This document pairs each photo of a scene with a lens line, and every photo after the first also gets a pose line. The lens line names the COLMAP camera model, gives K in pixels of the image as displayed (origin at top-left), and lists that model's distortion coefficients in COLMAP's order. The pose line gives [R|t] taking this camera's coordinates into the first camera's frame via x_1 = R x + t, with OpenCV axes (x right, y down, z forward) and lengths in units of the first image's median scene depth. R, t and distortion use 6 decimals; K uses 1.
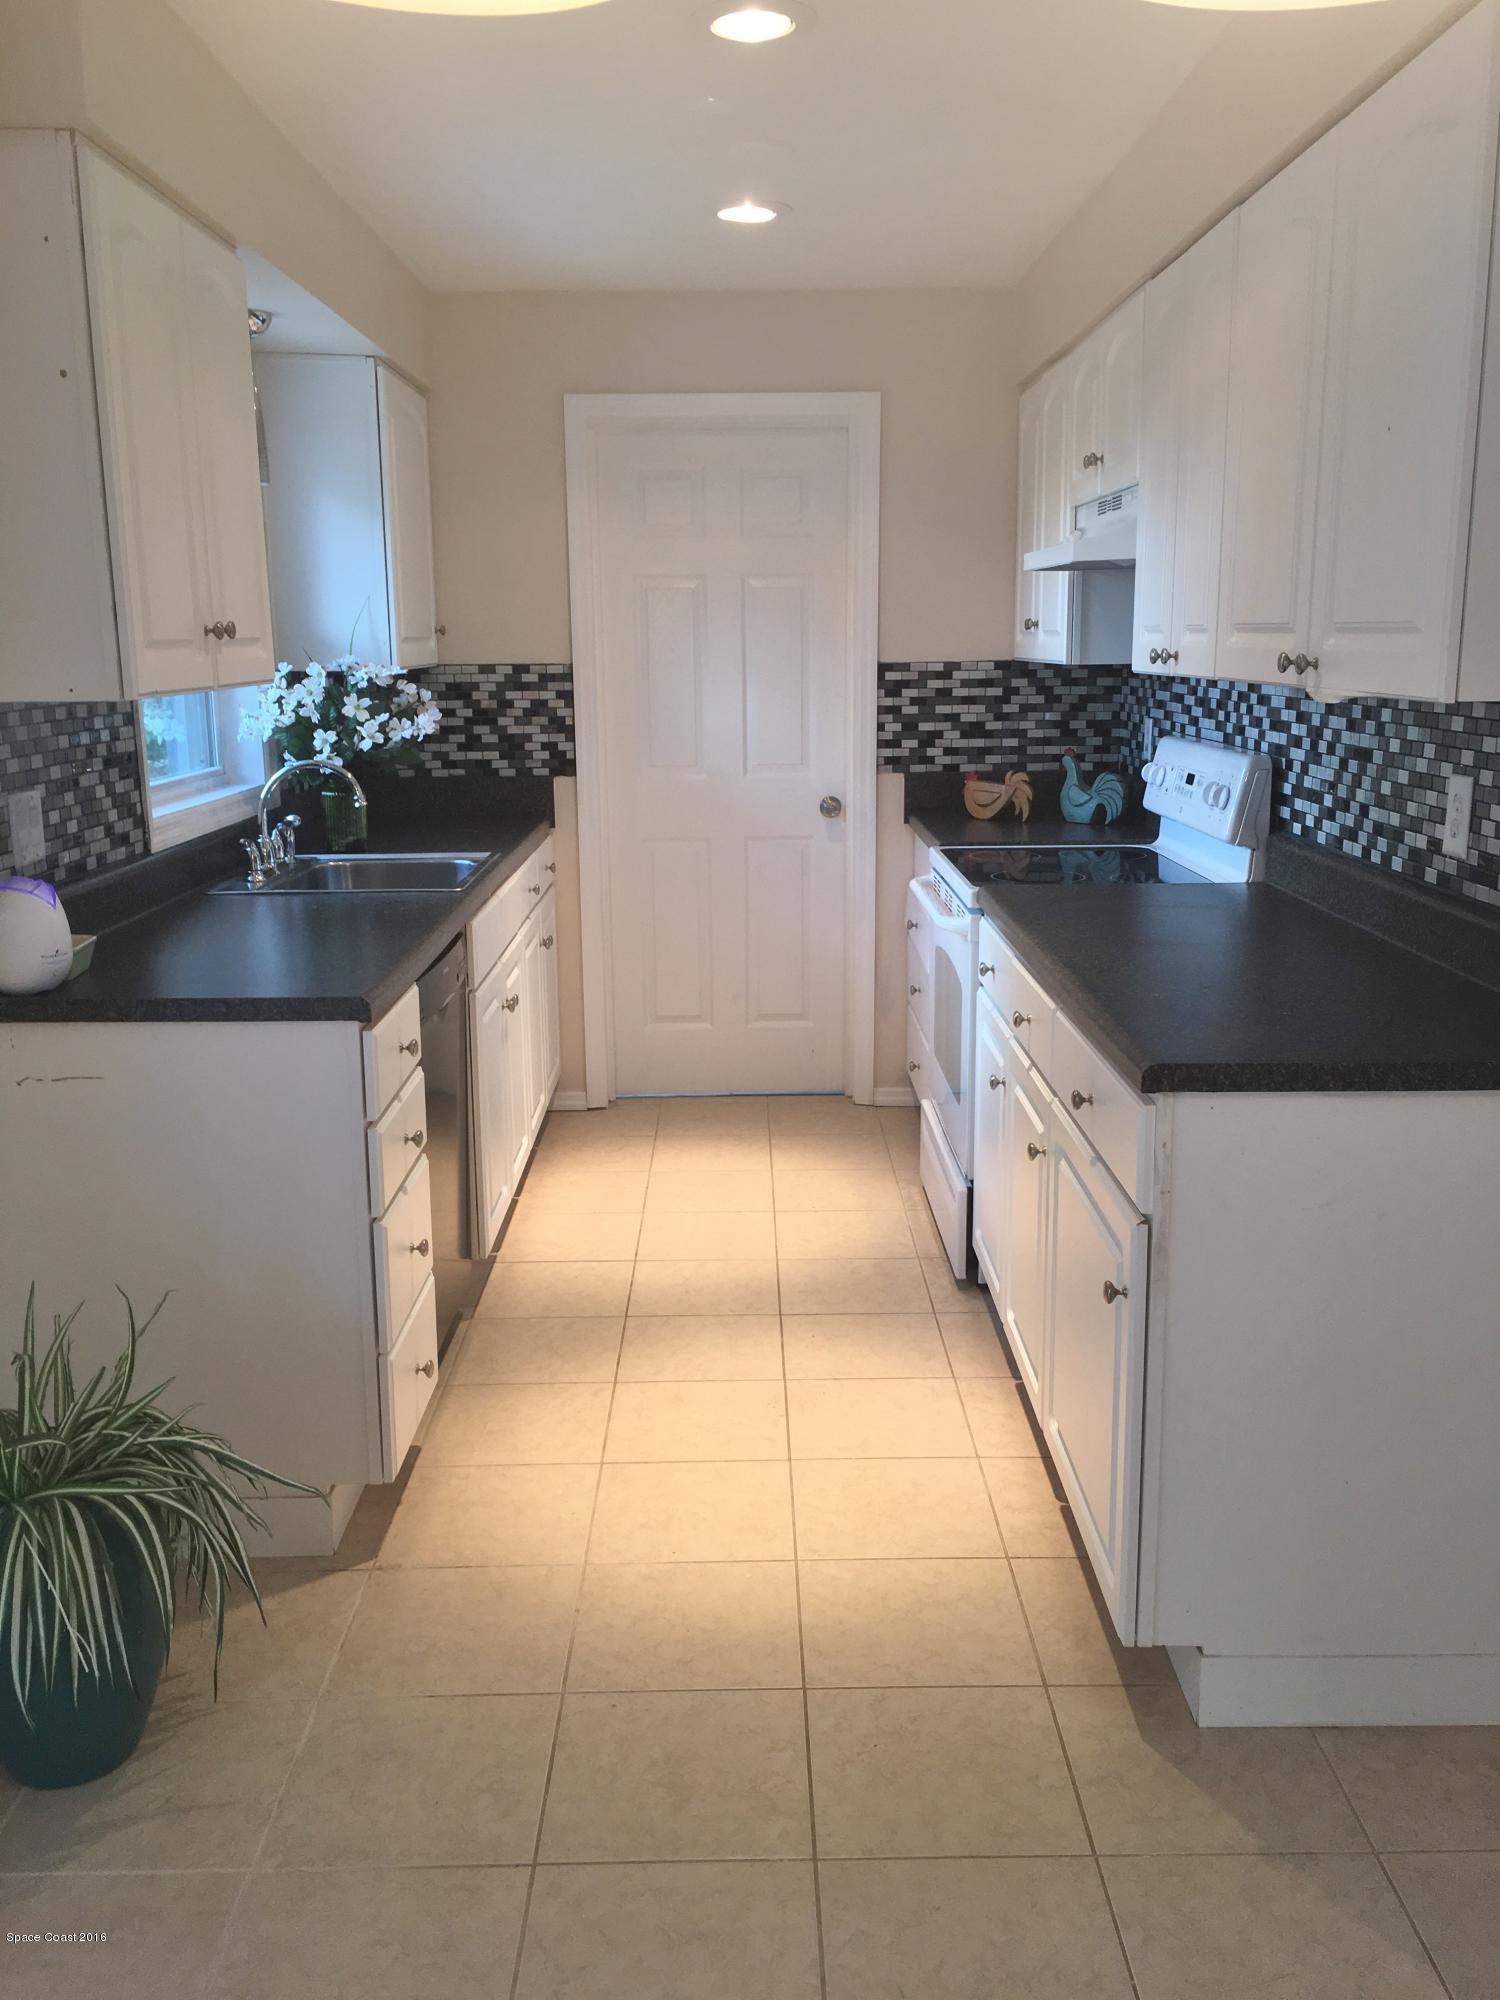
lens RADIAL K [[1728.8, 0, 745.6], [0, 1728.8, 993.9], [0, 0, 1]] dist [0.081351, -0.077679]
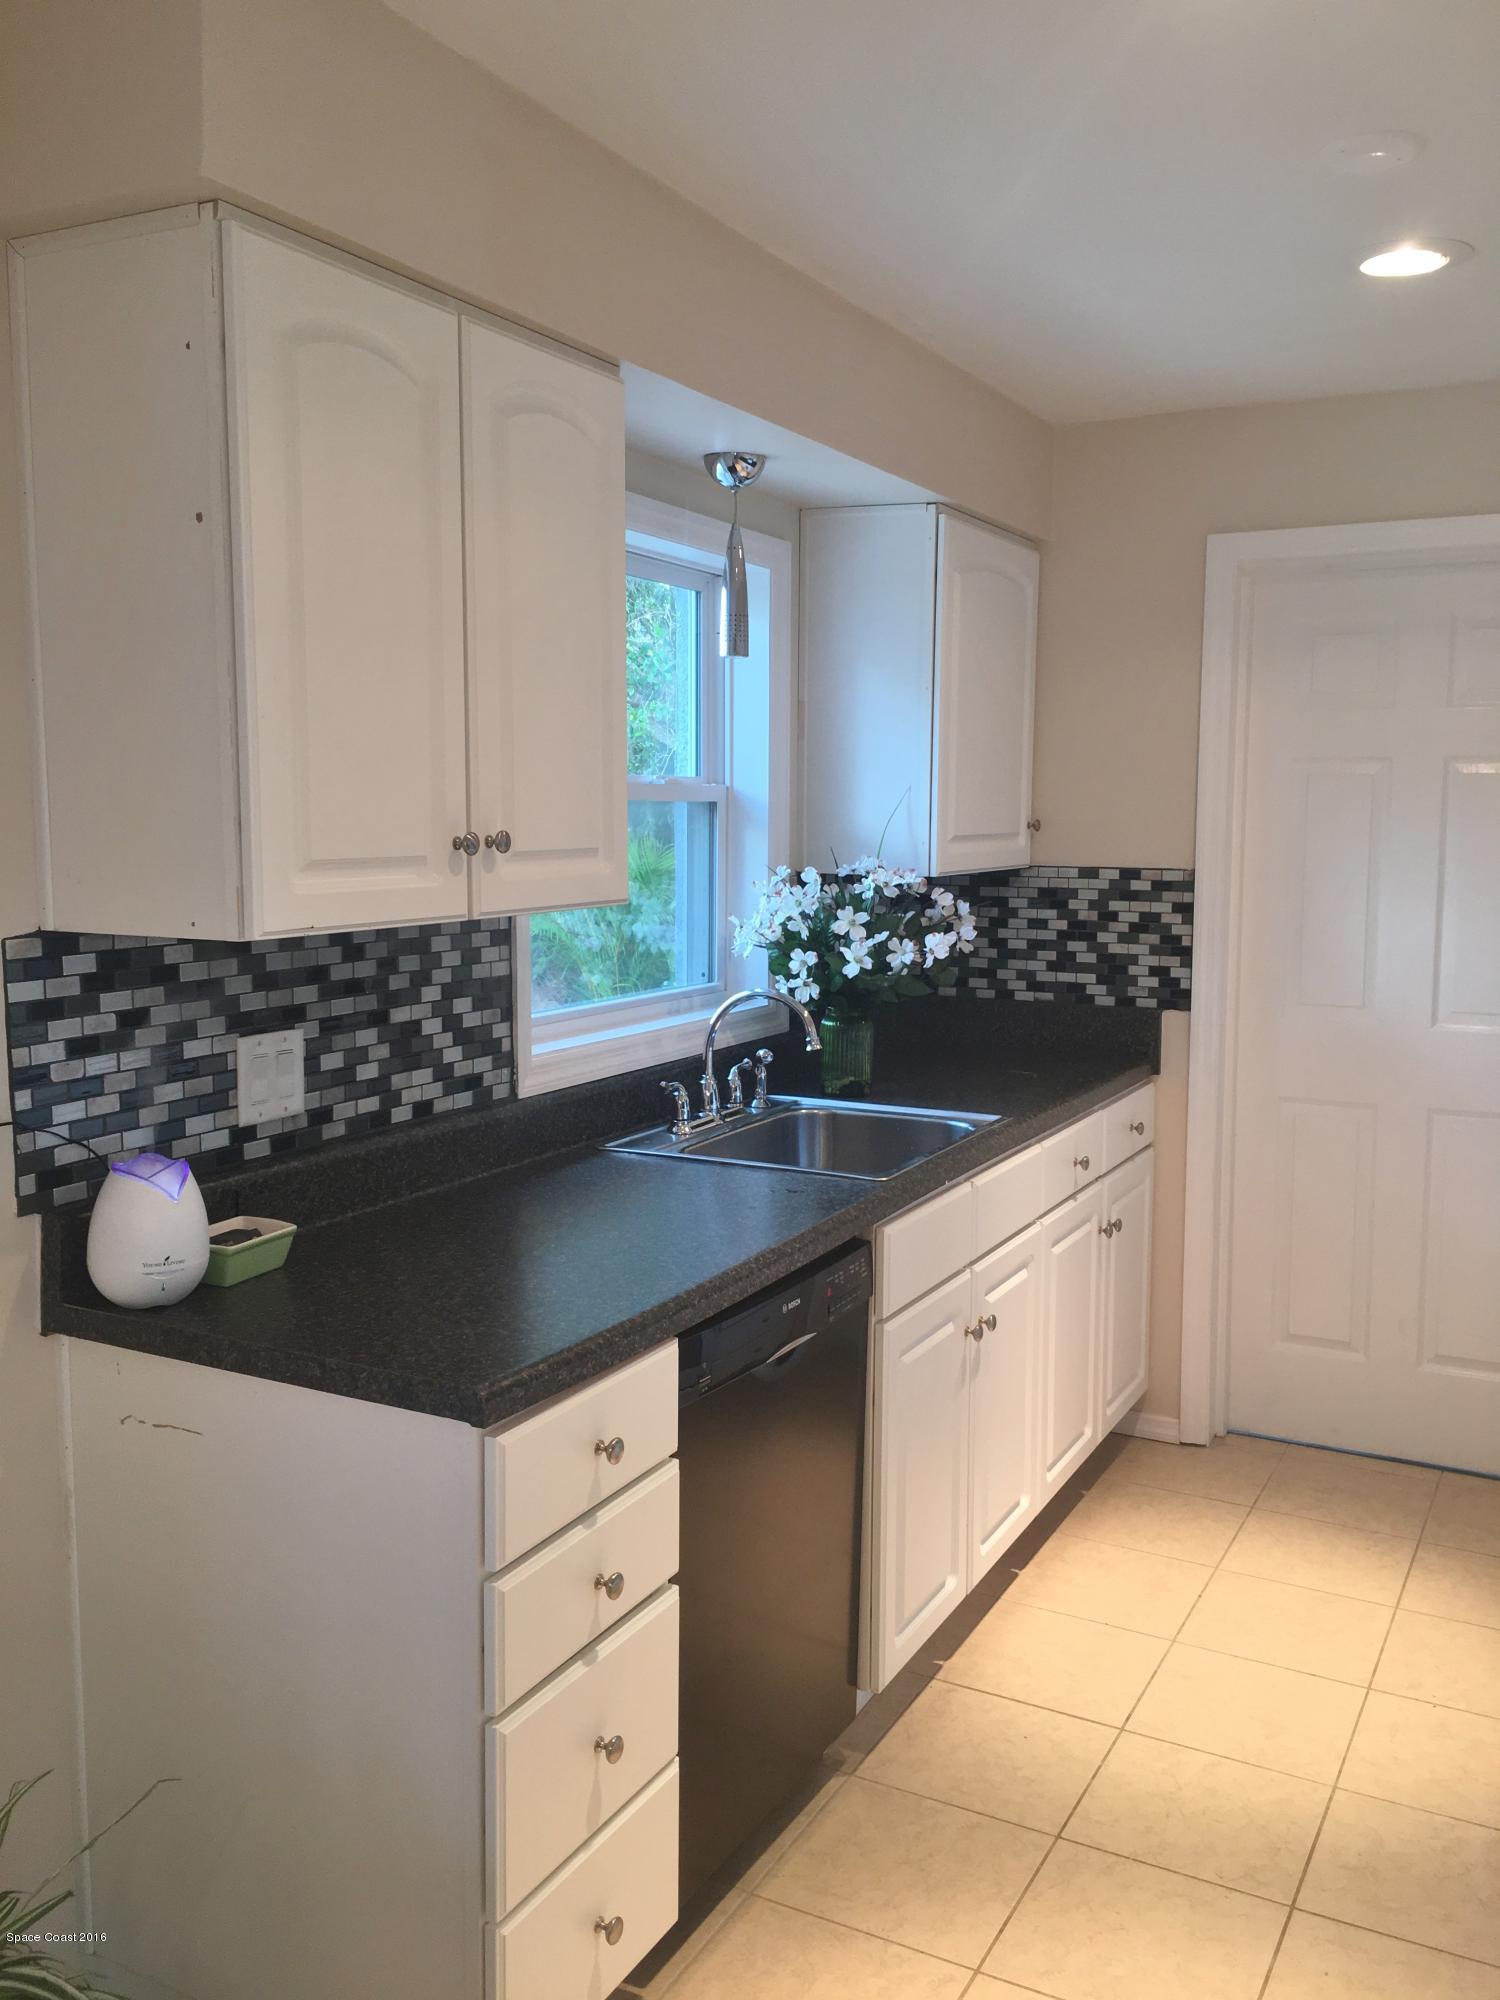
lens RADIAL K [[1728.8, 0, 752.5], [0, 1728.8, 990.9], [0, 0, 1]] dist [0.081351, -0.077679]
pose [[0.882436, 0.066656, -0.465686, 0.110153], [-0.111087, 0.991441, -0.068591, -0.072380], [0.457128, 0.112259, 0.882288, 0.270413]]
